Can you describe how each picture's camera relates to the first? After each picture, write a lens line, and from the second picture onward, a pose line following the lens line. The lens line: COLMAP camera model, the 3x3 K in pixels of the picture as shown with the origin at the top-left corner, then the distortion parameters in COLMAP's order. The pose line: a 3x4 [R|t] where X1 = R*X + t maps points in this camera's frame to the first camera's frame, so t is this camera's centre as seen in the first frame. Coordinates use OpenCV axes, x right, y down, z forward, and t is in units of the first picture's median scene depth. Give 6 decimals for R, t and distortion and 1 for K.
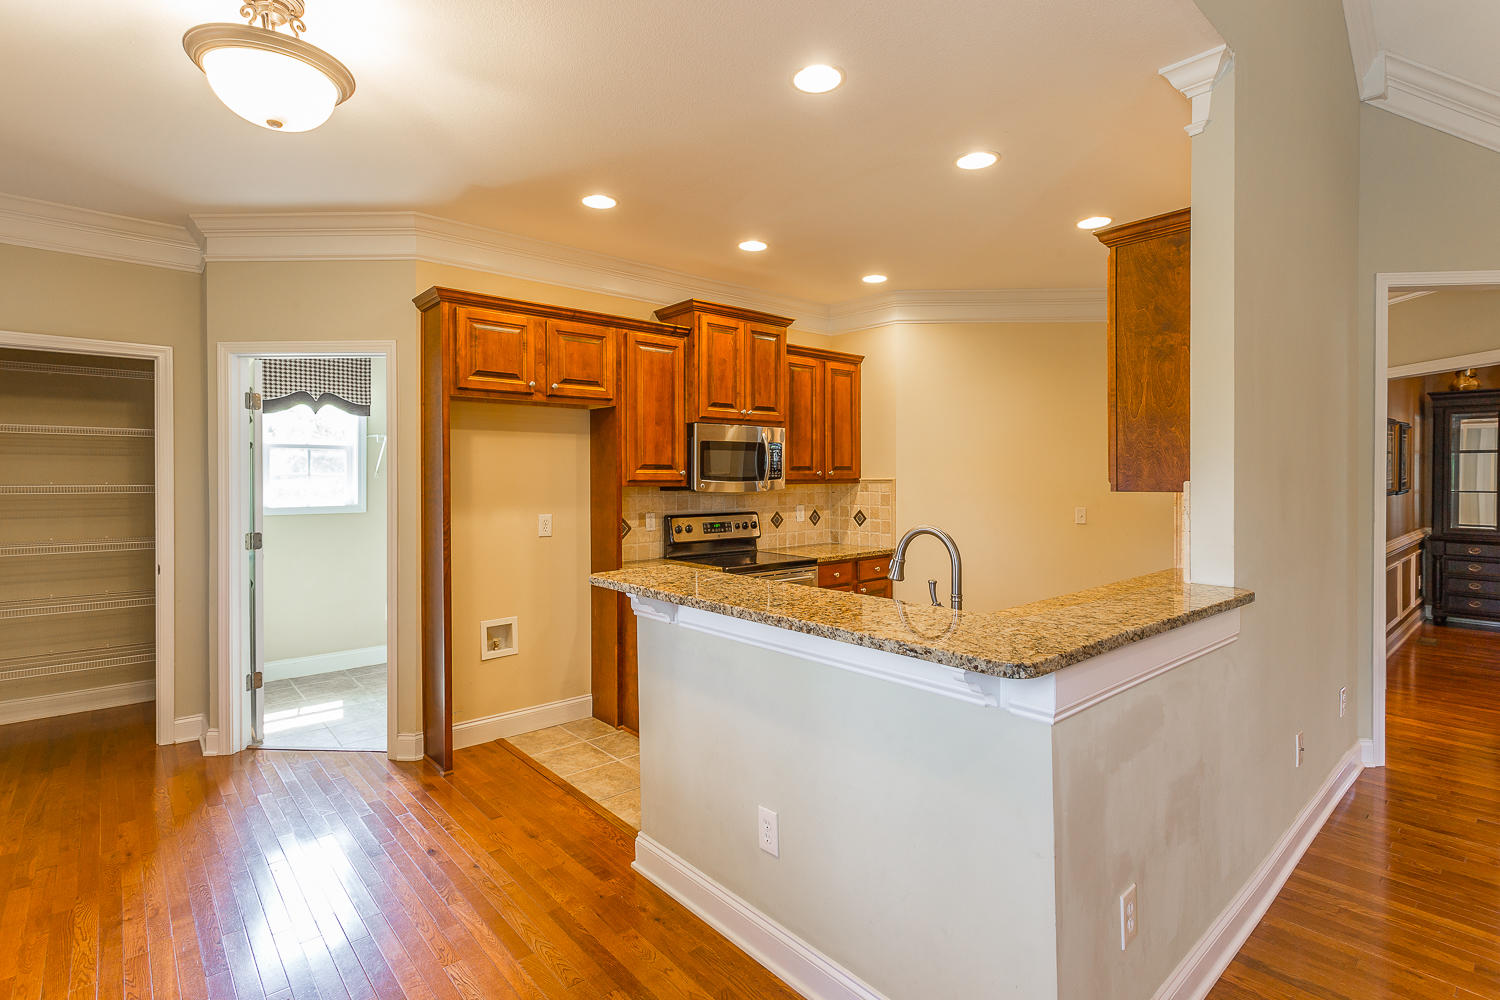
lens RADIAL K [[715.0, 0, 749.8], [0, 715.0, 492.8], [0, 0, 1]] dist [-0.001476, 0.001995]
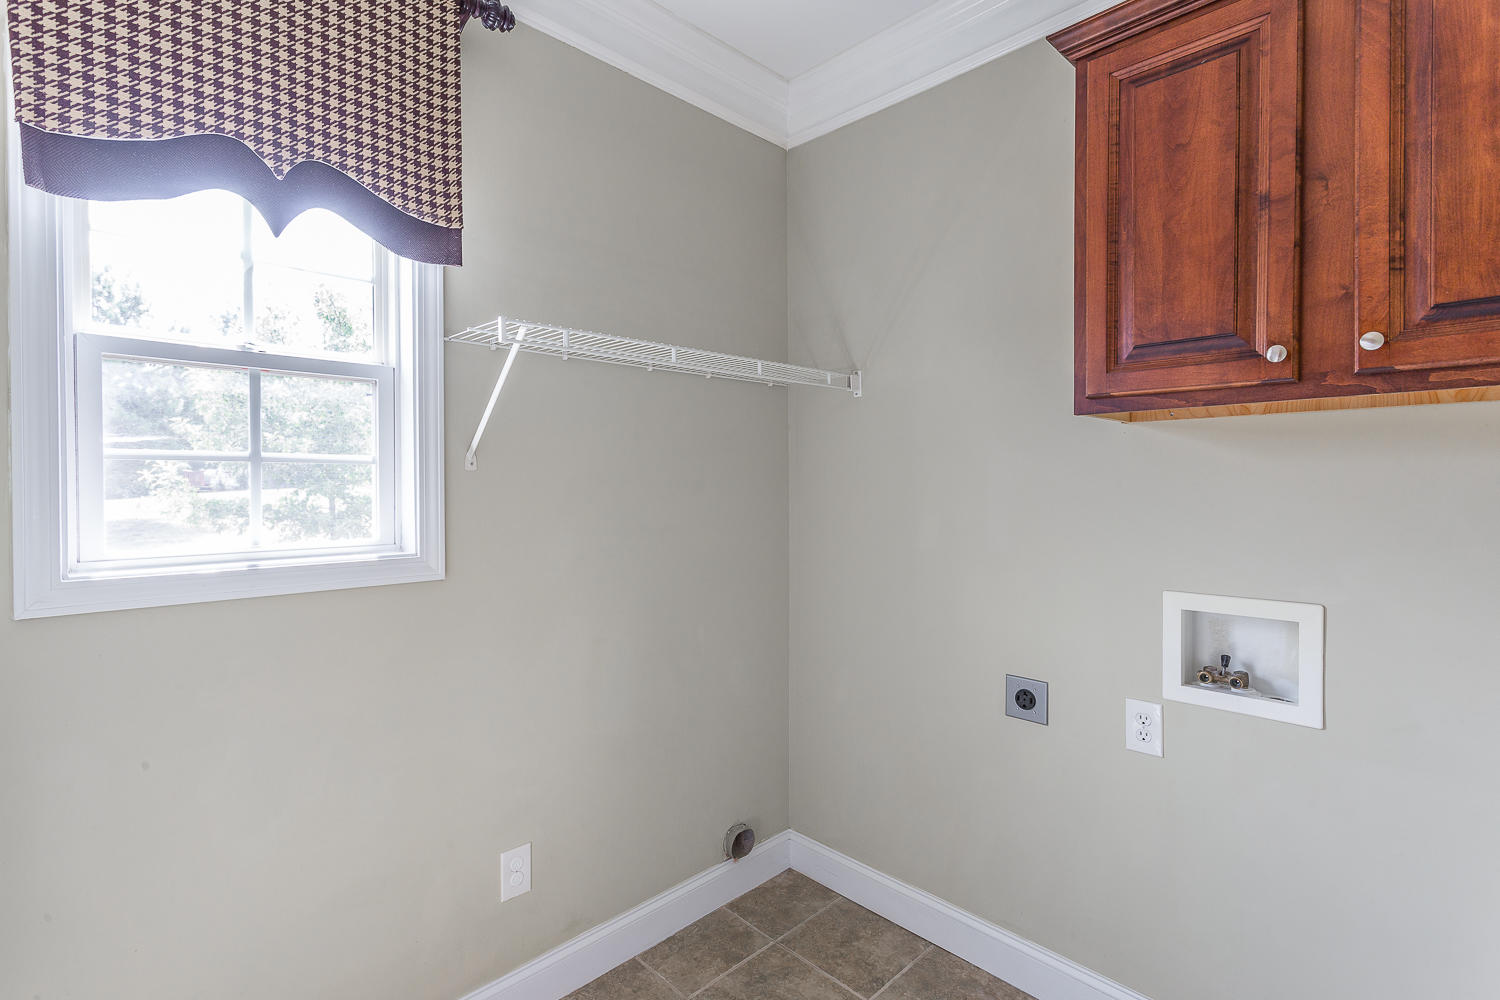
lens RADIAL K [[715.0, 0, 749.8], [0, 715.0, 492.8], [0, 0, 1]] dist [-0.001476, 0.001995]
pose [[0.998839, -0.002532, 0.048096, -0.519155], [0.002688, 0.999991, -0.003176, -0.011415], [-0.048088, 0.003302, 0.998838, 0.847738]]
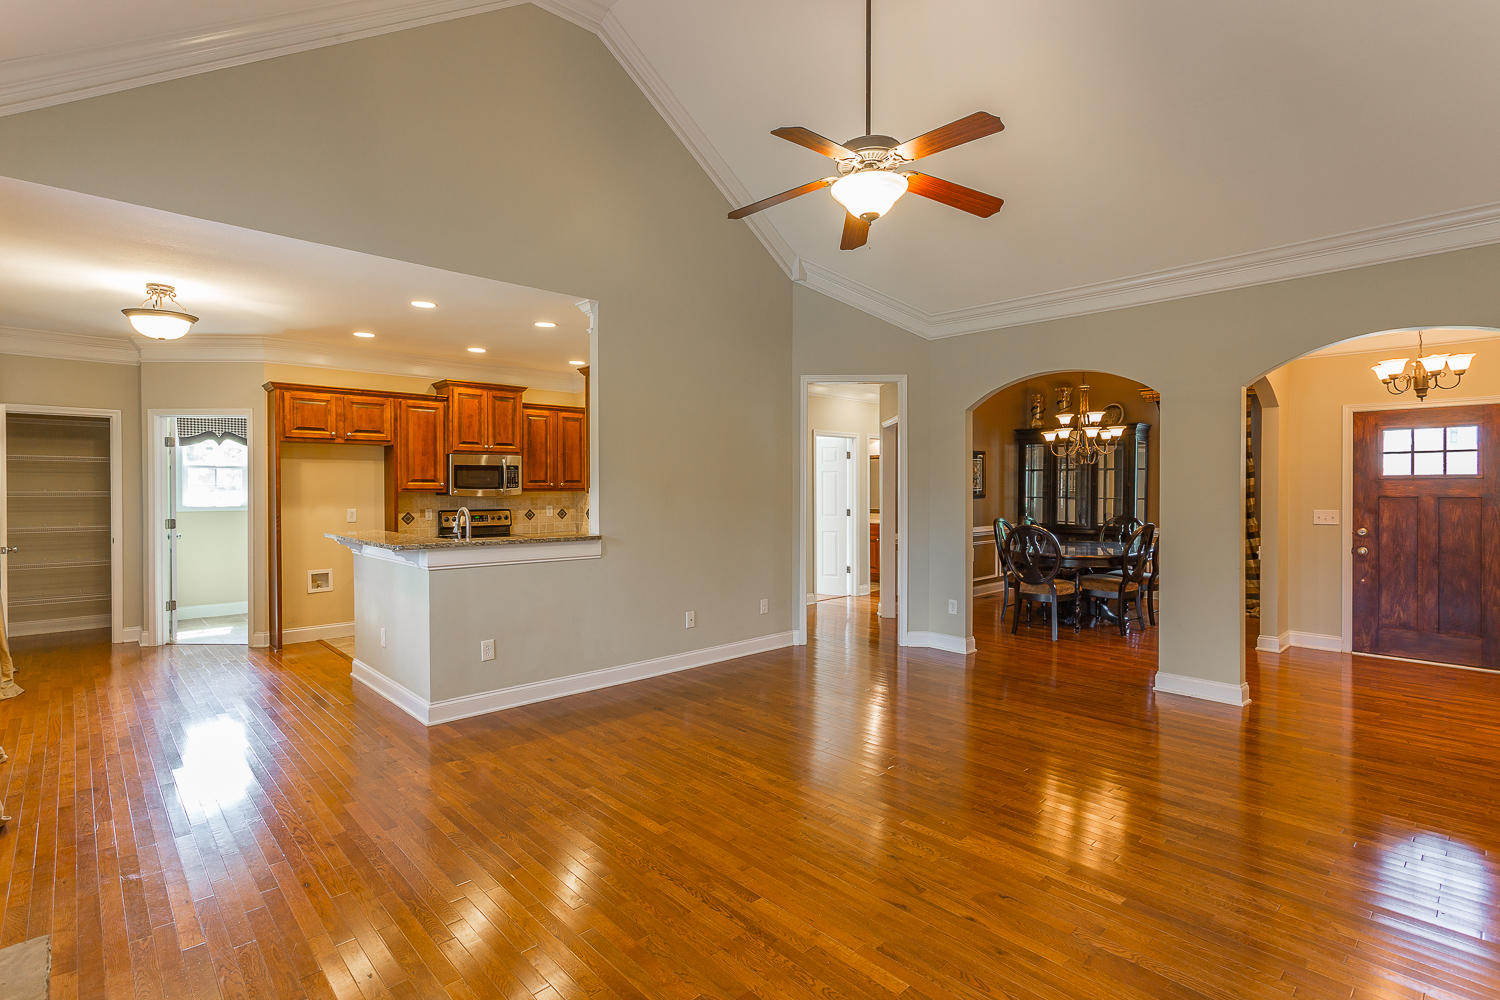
lens RADIAL K [[717.6, 0, 749.1], [0, 717.6, 505.2], [0, 0, 1]] dist [0.006637, 0.000310]
pose [[0.999513, -0.000838, 0.031194, 0.560883], [0.000792, 0.999999, 0.001470, 0.018636], [-0.031195, -0.001445, 0.999512, -0.676756]]
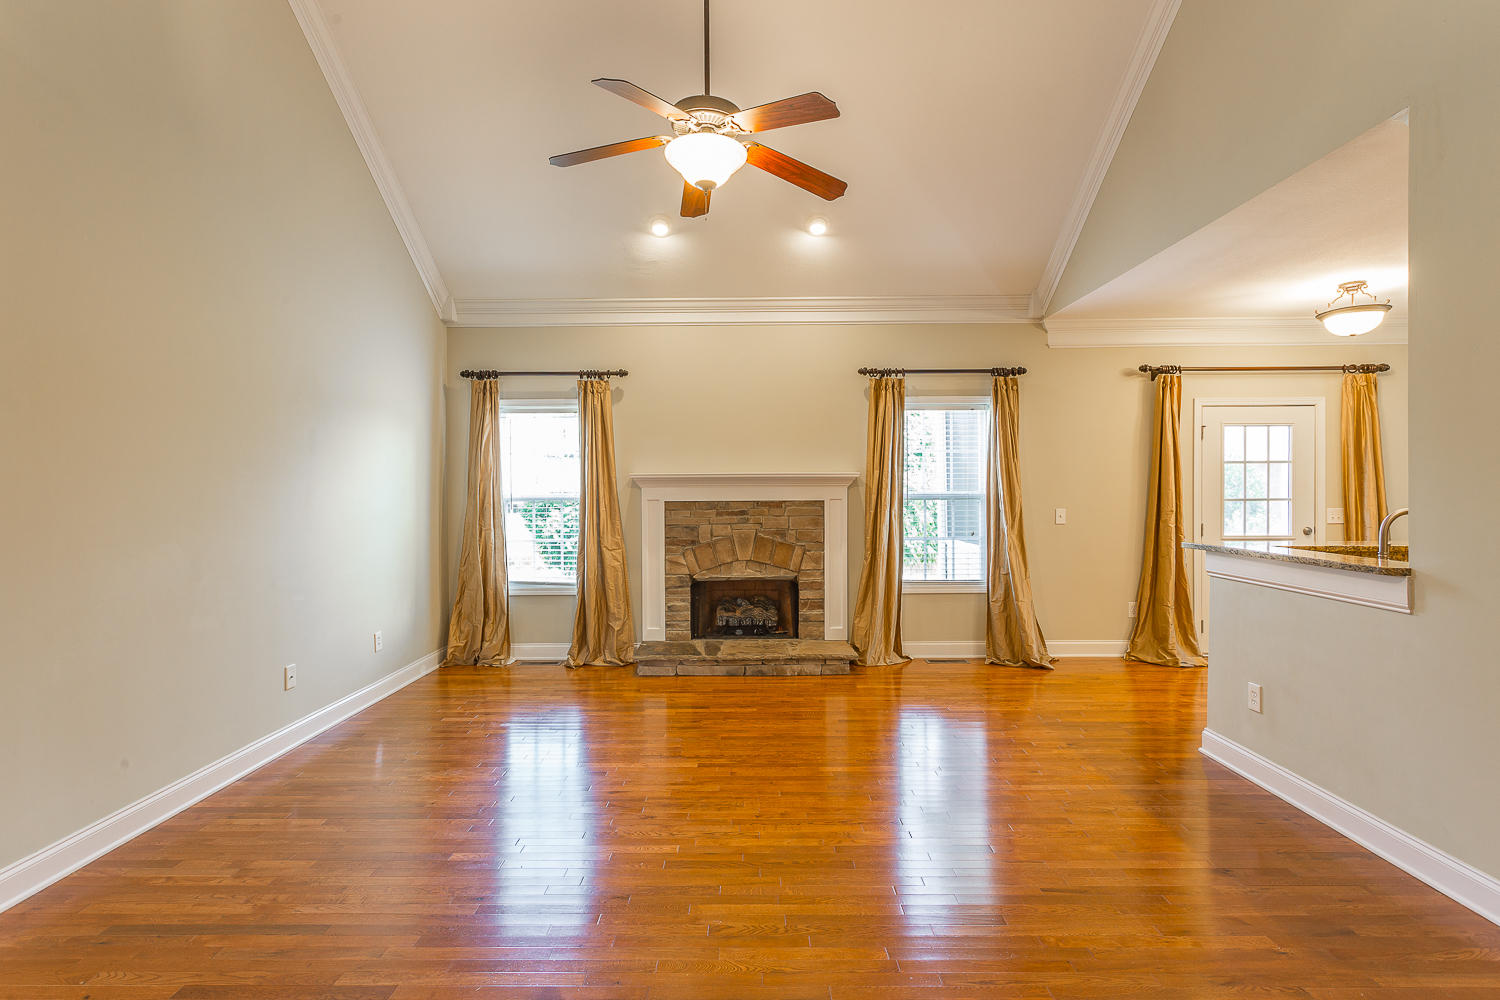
lens RADIAL K [[717.6, 0, 749.1], [0, 717.6, 505.2], [0, 0, 1]] dist [0.006637, 0.000310]
pose [[-0.670041, 0.010114, -0.742255, 1.168859], [-0.008518, 0.999737, 0.021312, 0.008519], [0.742275, 0.020602, -0.669778, 0.498034]]
